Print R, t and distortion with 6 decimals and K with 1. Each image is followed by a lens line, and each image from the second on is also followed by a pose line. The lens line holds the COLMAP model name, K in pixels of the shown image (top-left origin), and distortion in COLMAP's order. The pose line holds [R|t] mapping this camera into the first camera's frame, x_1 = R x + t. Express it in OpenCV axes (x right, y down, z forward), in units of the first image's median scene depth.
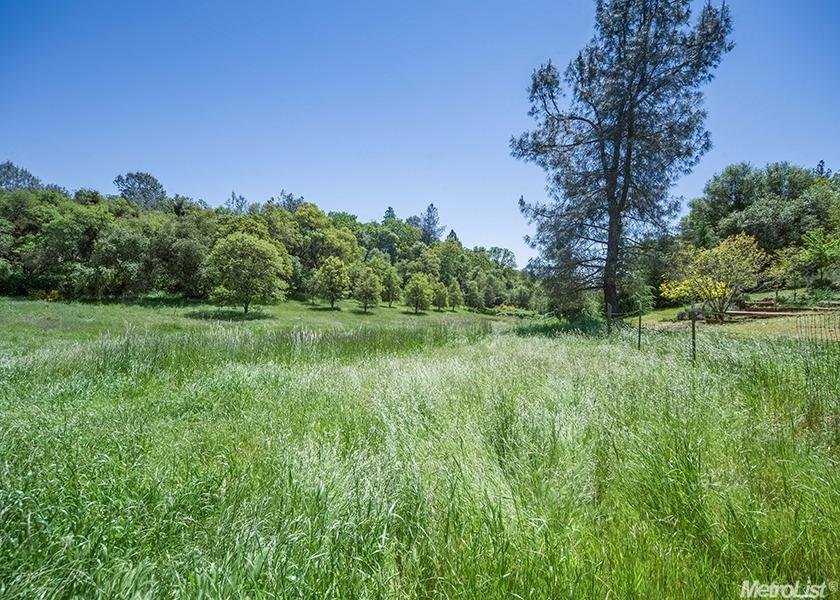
lens RADIAL K [[429.8, 0, 420.0], [0, 429.8, 300.0], [0, 0, 1]] dist [-0.004991, 0.001693]
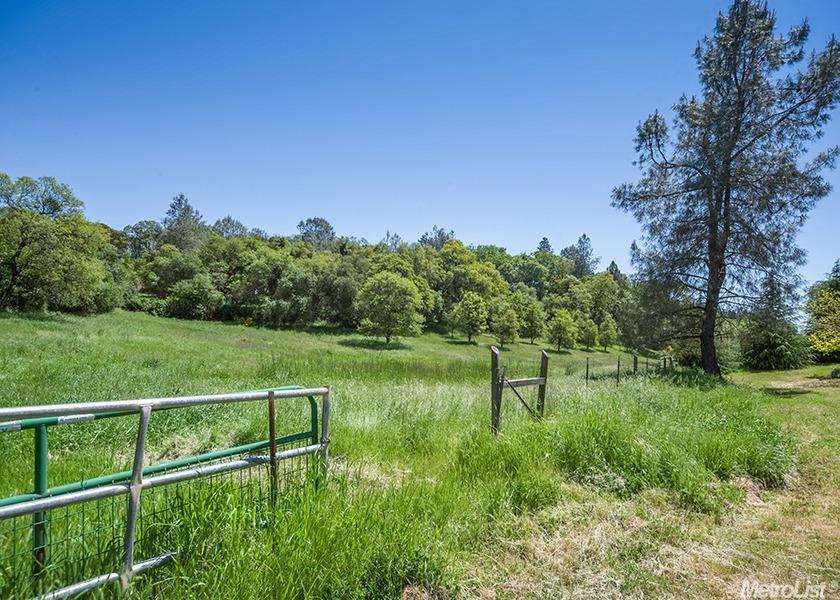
lens RADIAL K [[457.3, 0, 420.0], [0, 457.3, 300.0], [0, 0, 1]] dist [-0.014465, 0.000726]
pose [[0.937304, 0.018460, -0.348025, 0.075629], [-0.043180, 0.997053, -0.063407, -0.008517], [0.345829, 0.074459, 0.935339, -0.080708]]
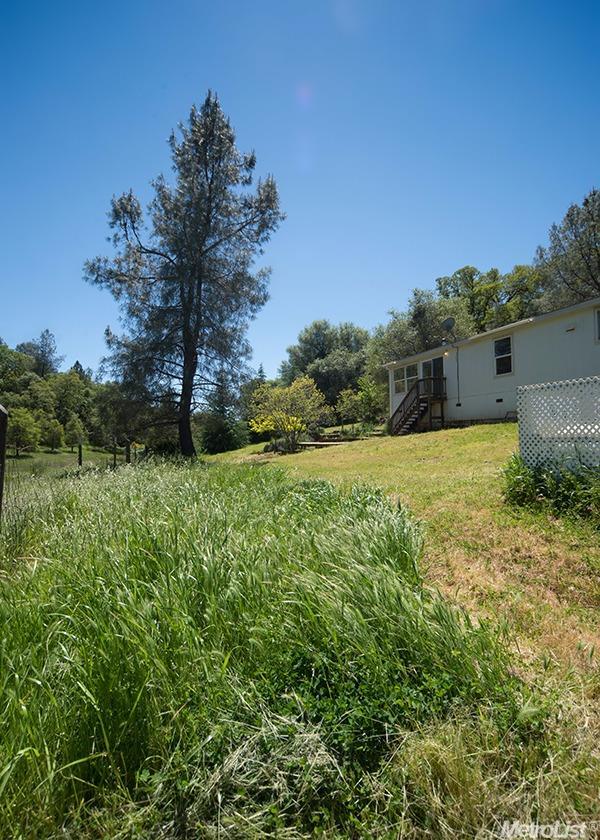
lens RADIAL K [[429.8, 0, 300.9], [0, 429.8, 414.4], [0, 0, 1]] dist [-0.004991, 0.001693]
pose [[0.864424, 0.000987, 0.502763, 0.069558], [0.025320, 0.998644, -0.045494, 0.001304], [-0.502126, 0.052056, 0.863226, -0.002727]]
